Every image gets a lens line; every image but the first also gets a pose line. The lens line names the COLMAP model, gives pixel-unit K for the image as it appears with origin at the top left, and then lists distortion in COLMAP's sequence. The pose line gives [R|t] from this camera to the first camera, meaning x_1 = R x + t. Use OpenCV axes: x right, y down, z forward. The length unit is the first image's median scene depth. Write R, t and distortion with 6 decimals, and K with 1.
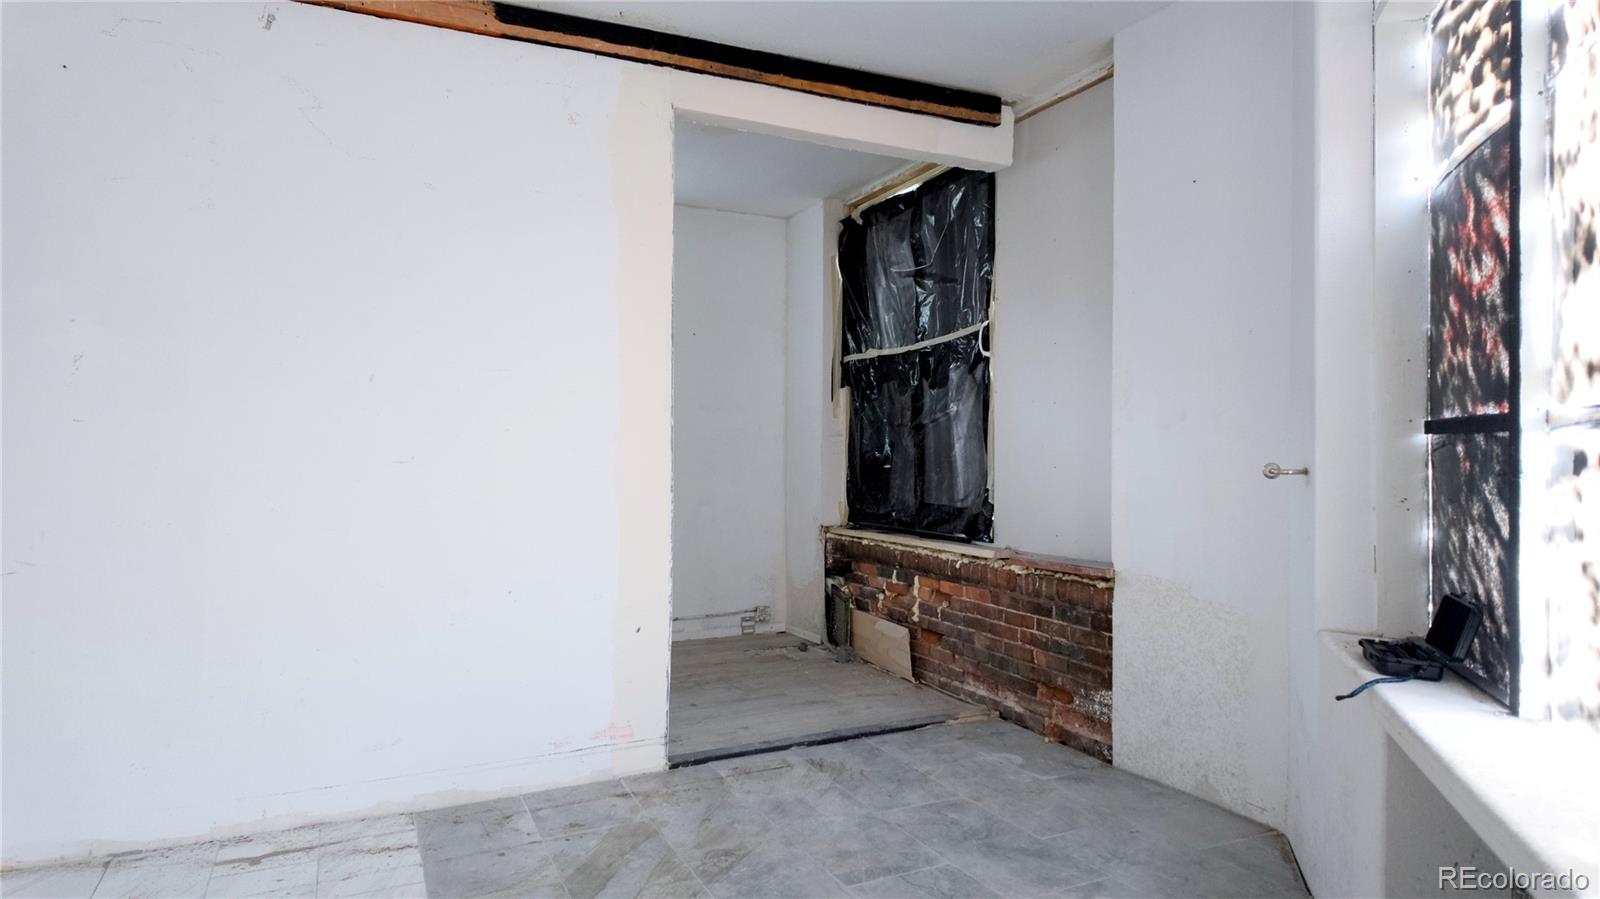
lens RADIAL K [[929.8, 0, 802.8], [0, 929.8, 447.8], [0, 0, 1]] dist [0.052699, -0.045158]
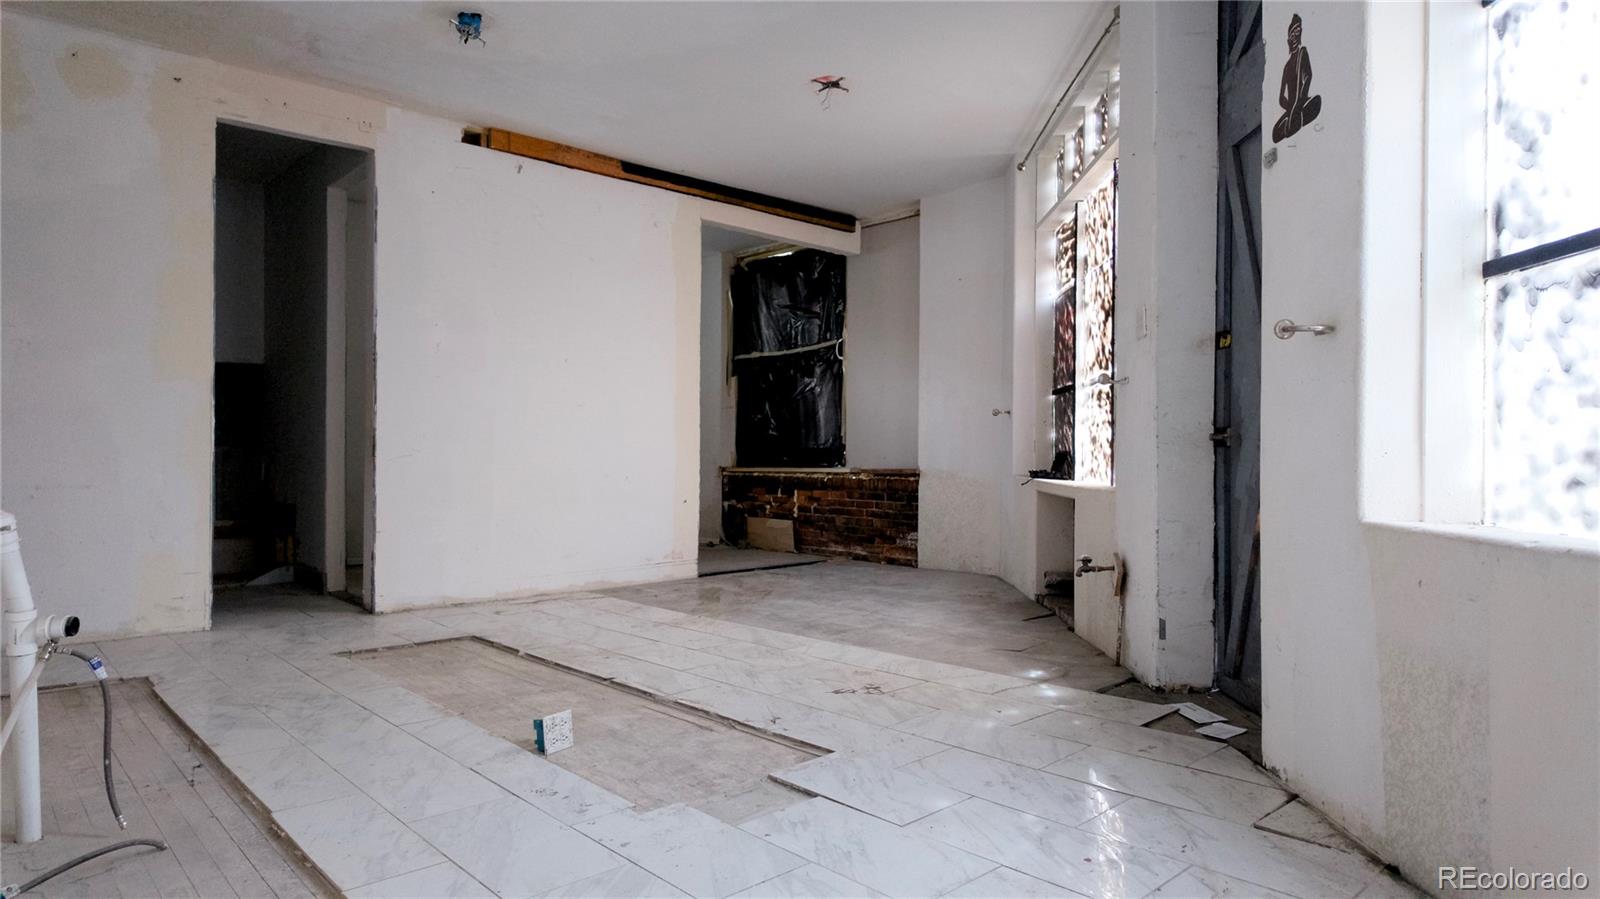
lens RADIAL K [[929.8, 0, 793.1], [0, 929.8, 453.6], [0, 0, 1]] dist [0.052699, -0.045158]
pose [[0.960522, 0.002533, 0.278192, -0.382052], [-0.004108, 0.999979, 0.005079, 0.071622], [-0.278173, -0.006021, 0.960512, -0.657028]]
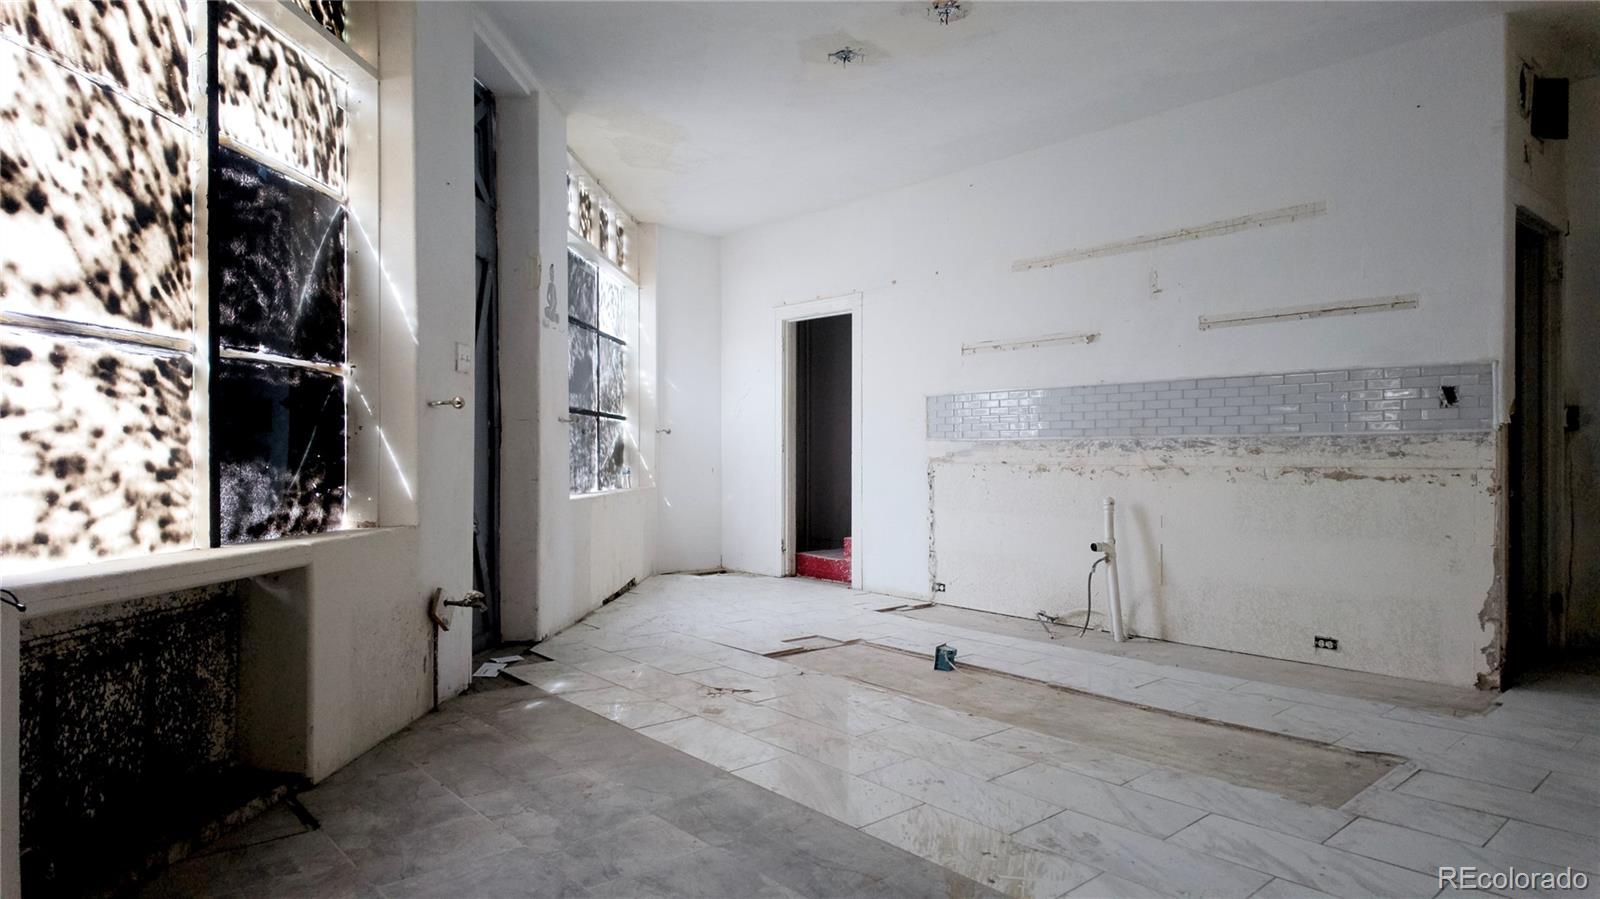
lens RADIAL K [[929.8, 0, 794.9], [0, 929.8, 451.2], [0, 0, 1]] dist [0.052699, -0.045158]
pose [[-0.963528, -0.000336, -0.267608, 0.049952], [0.002420, 0.999947, -0.009969, 0.057755], [0.267597, -0.010253, -0.963476, 0.893229]]
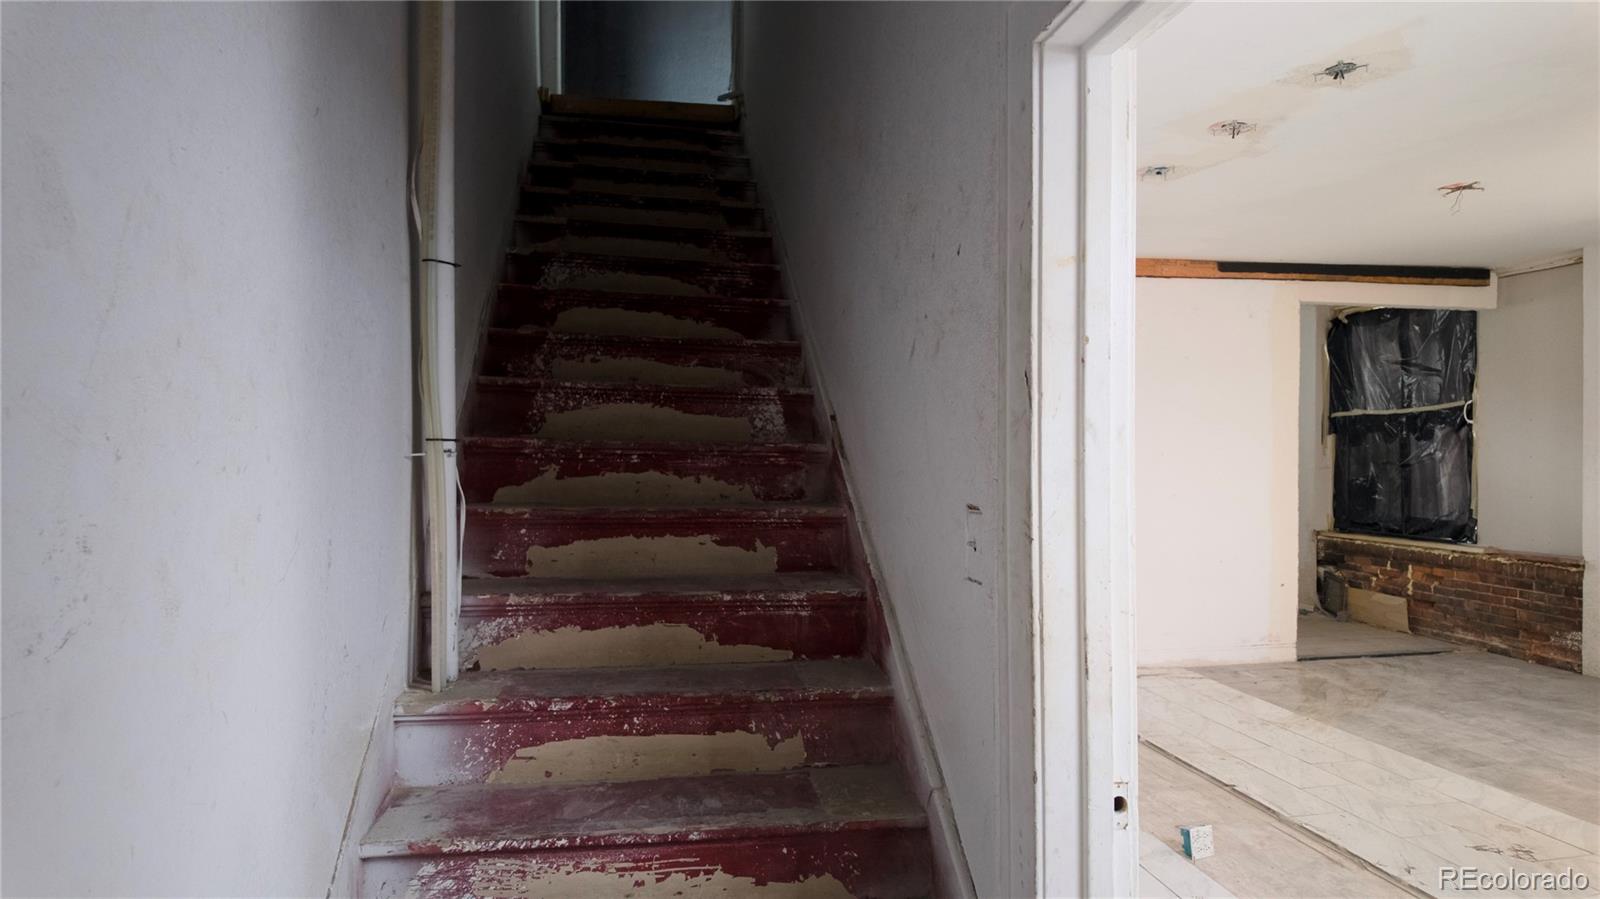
lens RADIAL K [[929.8, 0, 809.8], [0, 929.8, 450.3], [0, 0, 1]] dist [0.052699, -0.045158]
pose [[0.963689, -0.000247, -0.267026, -0.460515], [0.001158, 0.999994, 0.003255, -0.062251], [0.267024, -0.003446, 0.963684, -0.837635]]
